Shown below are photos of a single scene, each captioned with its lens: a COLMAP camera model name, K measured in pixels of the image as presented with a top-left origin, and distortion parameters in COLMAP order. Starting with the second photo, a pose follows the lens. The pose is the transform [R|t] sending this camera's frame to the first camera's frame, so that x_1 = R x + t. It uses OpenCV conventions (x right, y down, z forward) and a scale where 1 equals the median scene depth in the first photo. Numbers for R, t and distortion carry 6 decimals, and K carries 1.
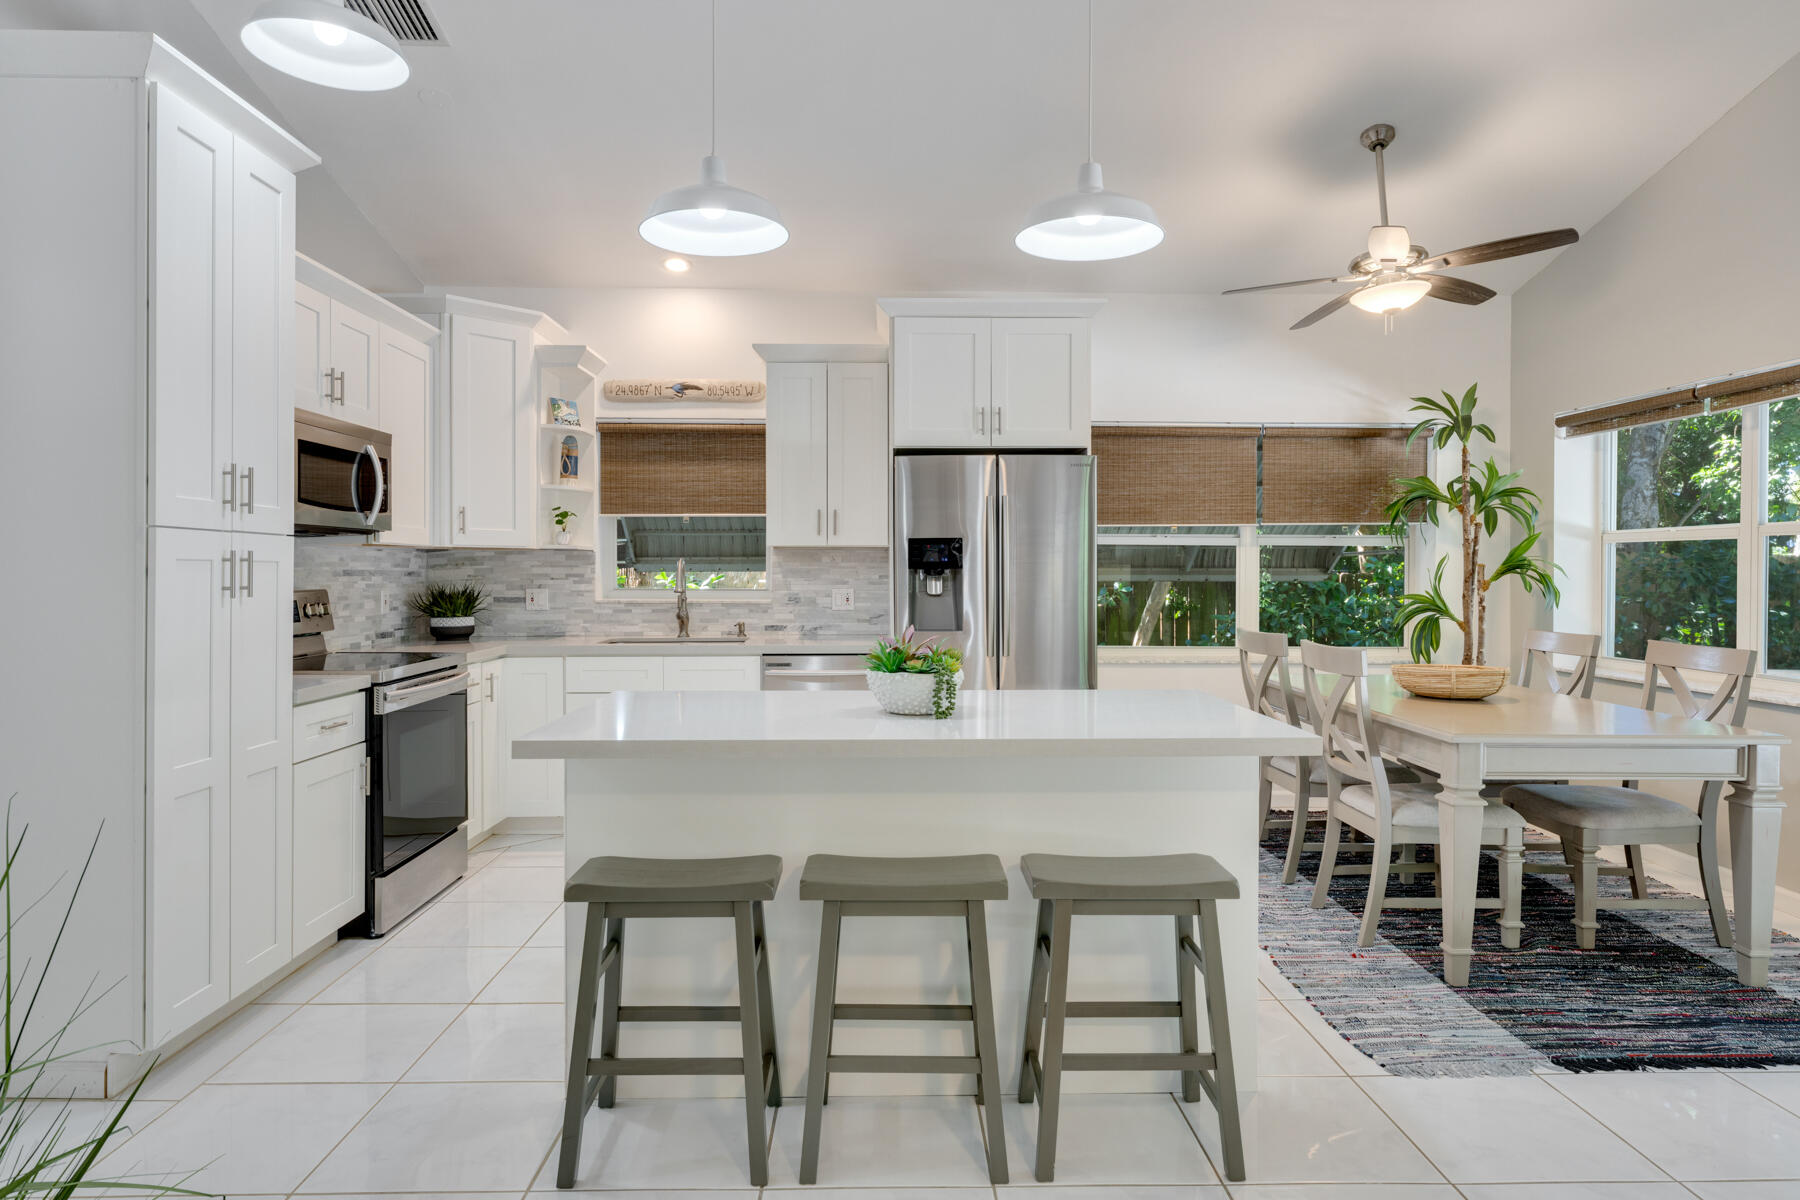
lens RADIAL K [[1072.1, 0, 899.4], [0, 1072.1, 579.9], [0, 0, 1]] dist [0.002526, 0.002254]
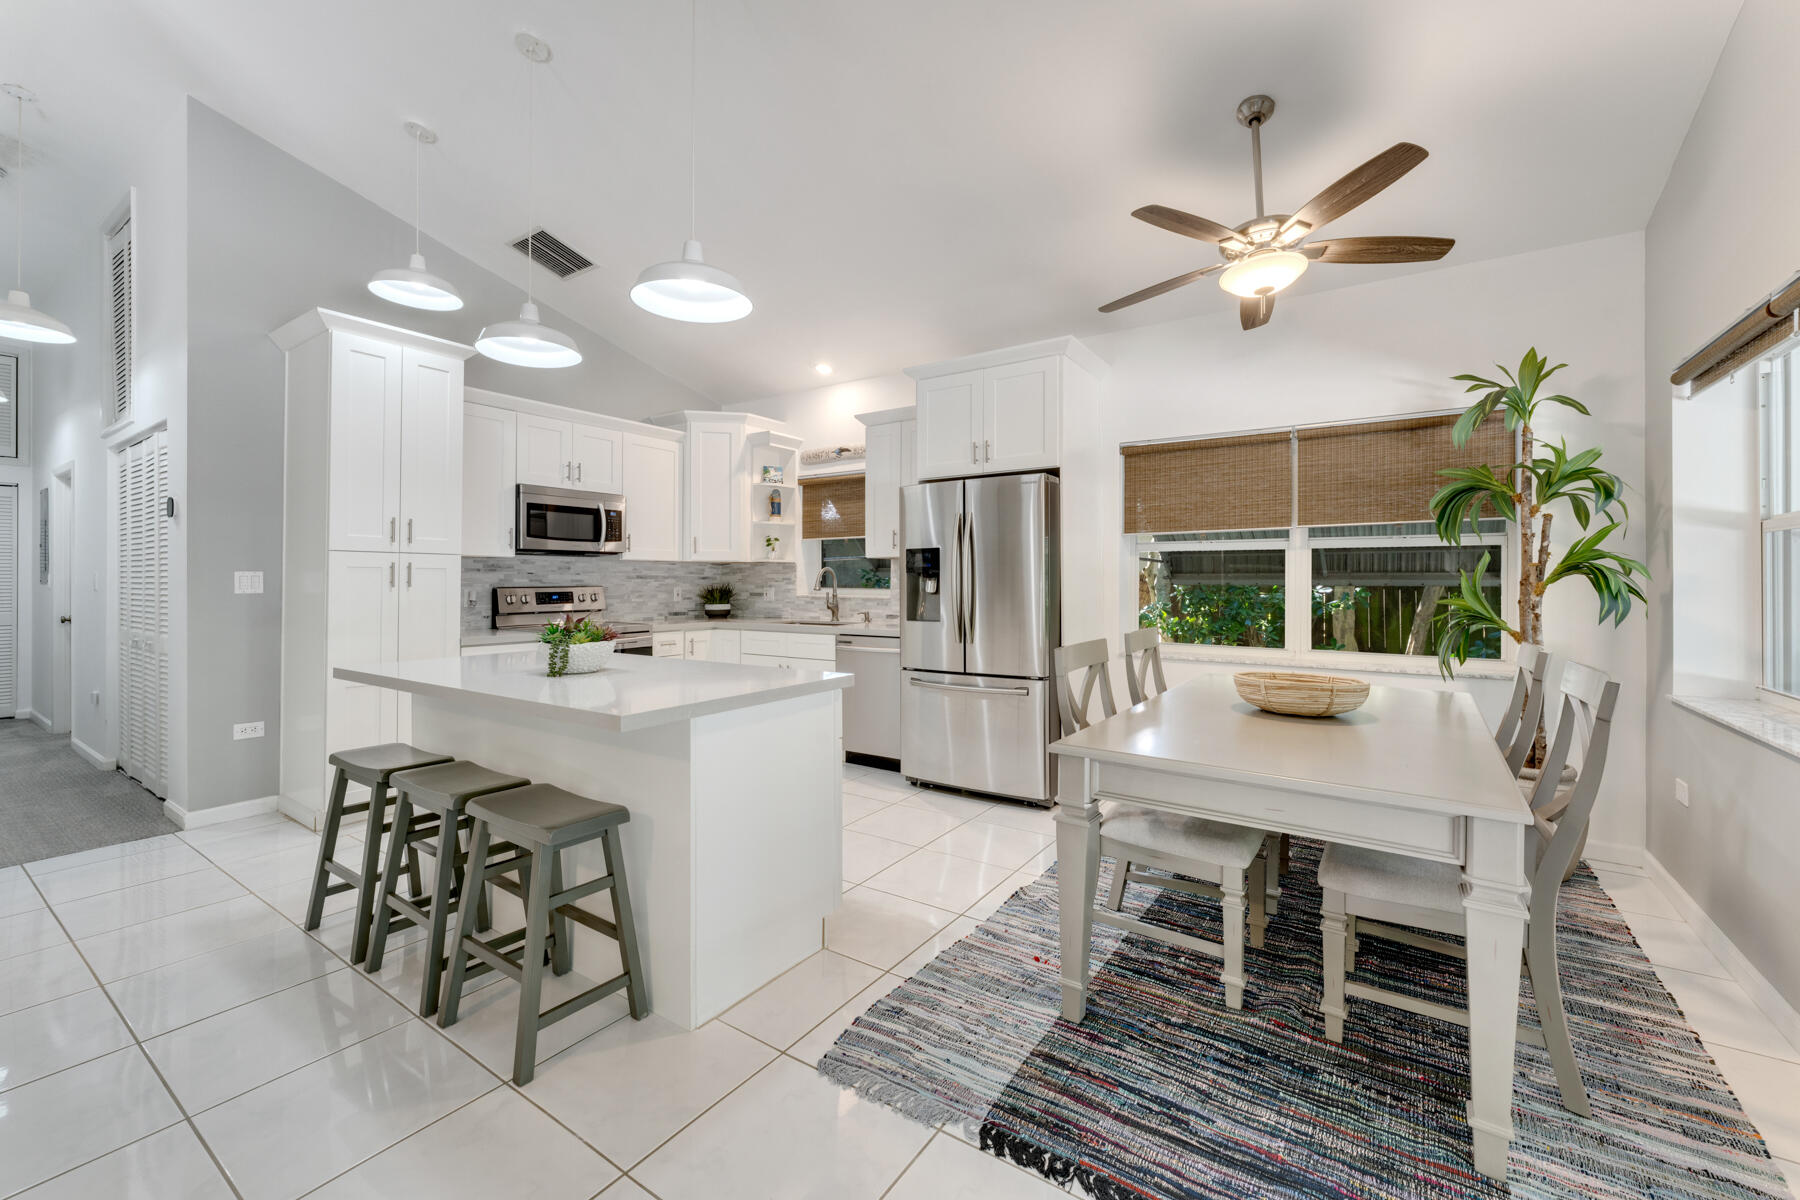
lens RADIAL K [[732.6, 0, 896.8], [0, 732.6, 578.0], [0, 0, 1]] dist [0.001297, 0.000038]
pose [[0.810830, -0.002598, -0.585275, 0.470221], [-0.004976, 0.999923, -0.011332, 0.005767], [0.585260, 0.012101, 0.810755, 0.246669]]
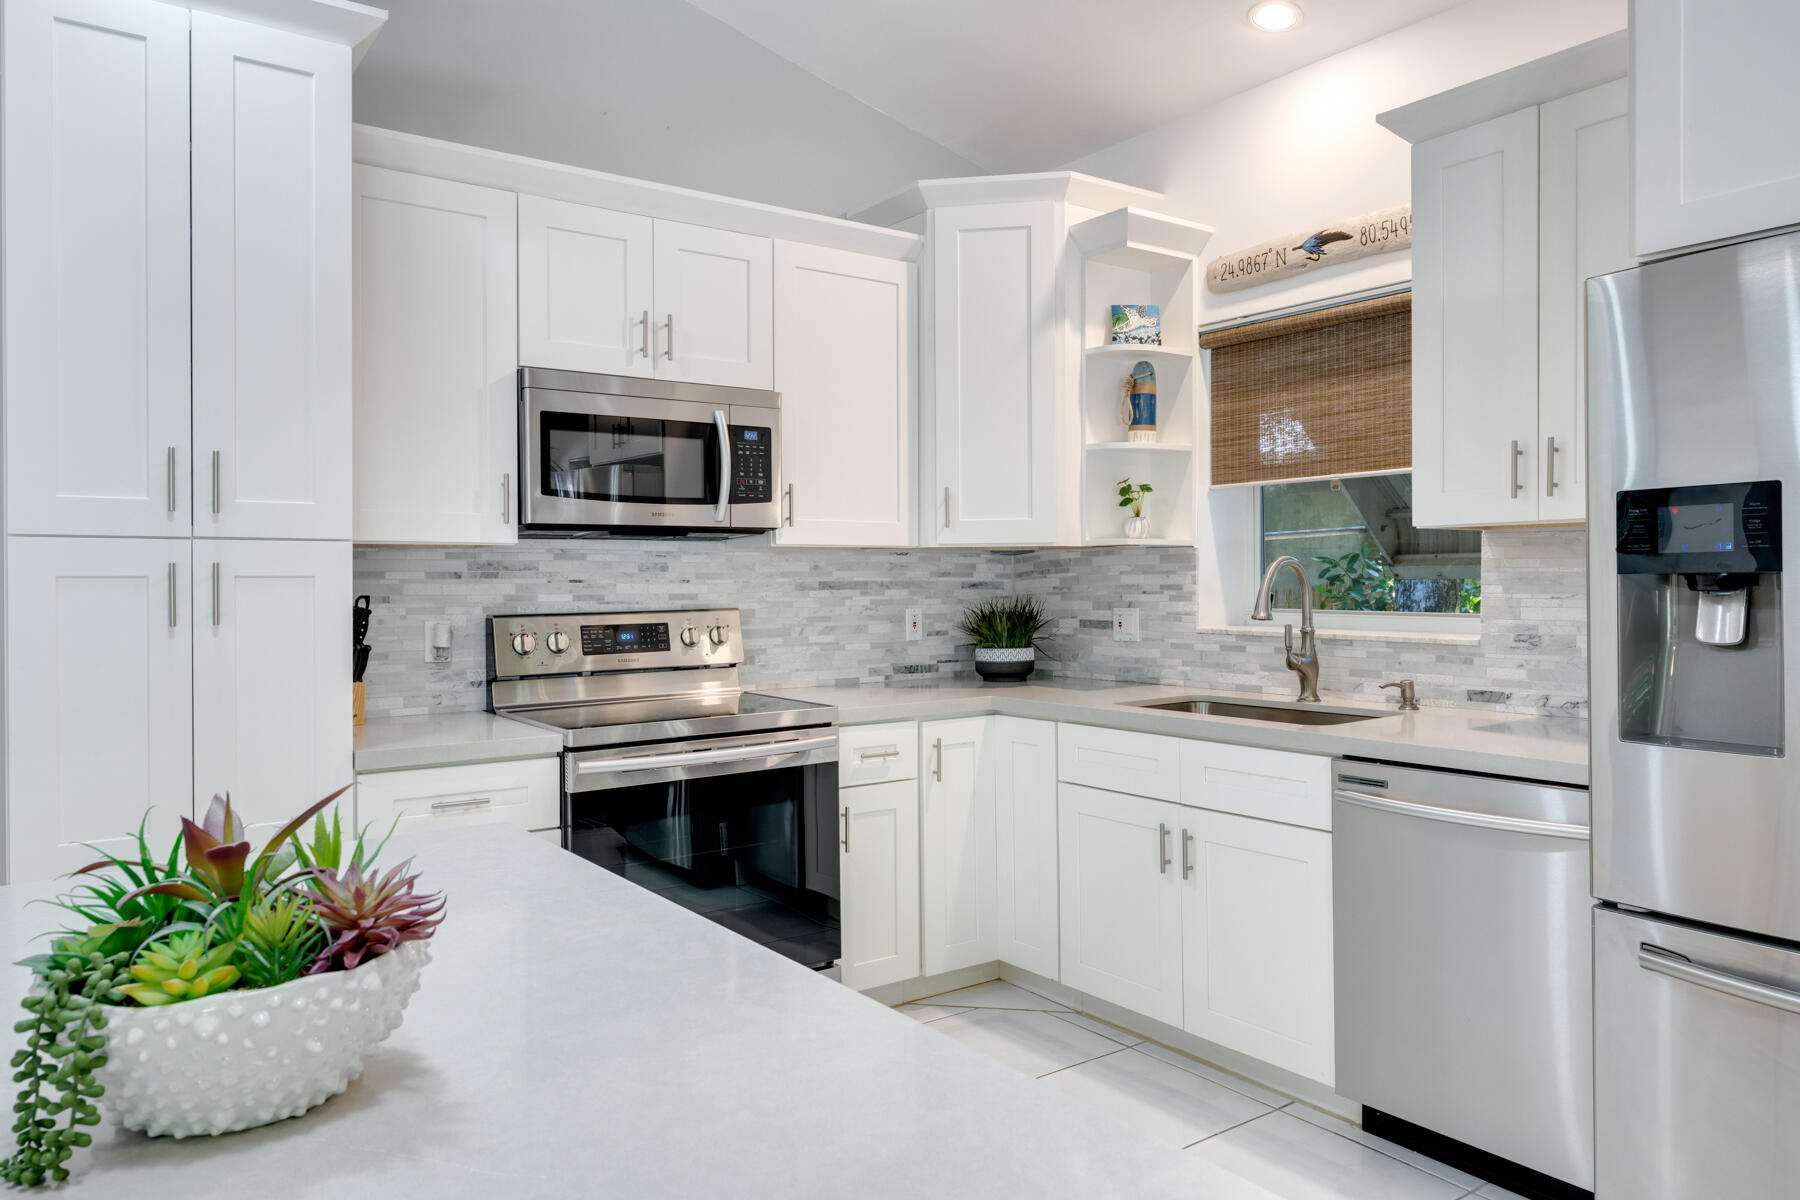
lens RADIAL K [[1216.8, 0, 899.1], [0, 1216.8, 587.0], [0, 0, 1]] dist [0.005444, 0.002201]
pose [[0.563061, 0.000429, -0.826415, 0.198171], [0.001762, 0.999997, 0.001720, -0.006138], [0.826414, -0.002424, 0.563058, 0.501095]]
